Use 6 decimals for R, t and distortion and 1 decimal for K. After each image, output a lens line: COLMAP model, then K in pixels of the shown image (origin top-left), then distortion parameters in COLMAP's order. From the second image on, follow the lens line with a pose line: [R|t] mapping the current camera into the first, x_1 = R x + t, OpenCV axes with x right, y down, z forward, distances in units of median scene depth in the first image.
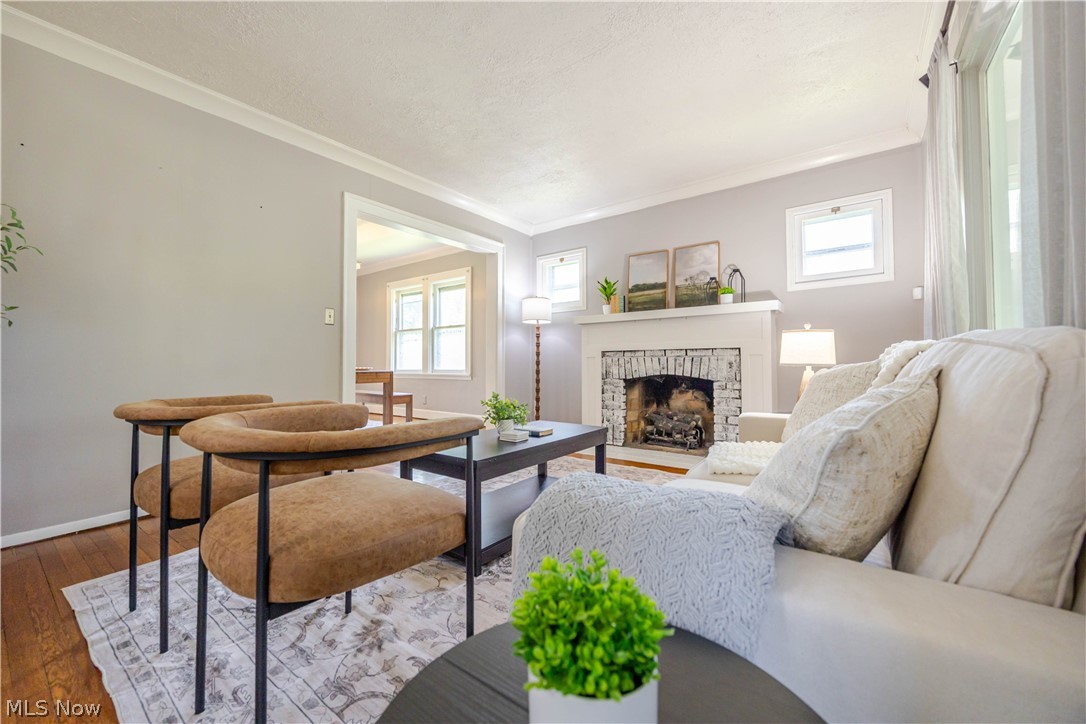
lens RADIAL K [[423.1, 0, 535.6], [0, 423.1, 358.5], [0, 0, 1]] dist [-0.005115, 0.000299]
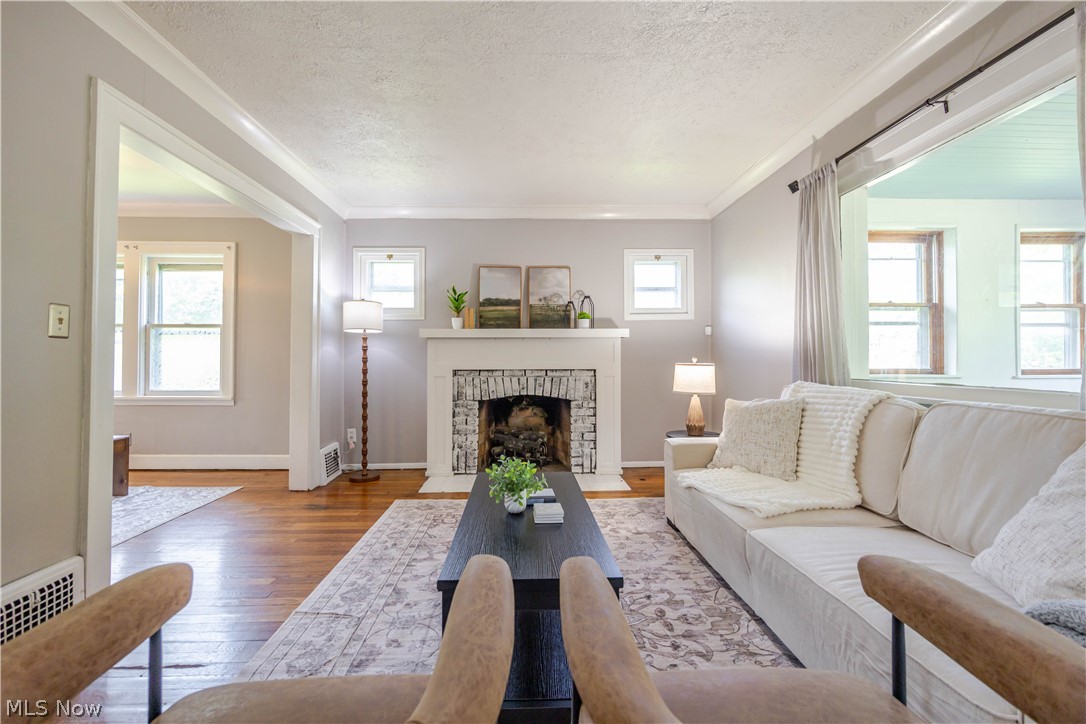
lens RADIAL K [[423.1, 0, 537.7], [0, 423.1, 360.2], [0, 0, 1]] dist [-0.005115, 0.000299]
pose [[0.783502, 0.004141, 0.621375, -0.264664], [-0.011445, 0.999904, 0.007768, -0.047875], [-0.621284, -0.013198, 0.783475, 0.201952]]
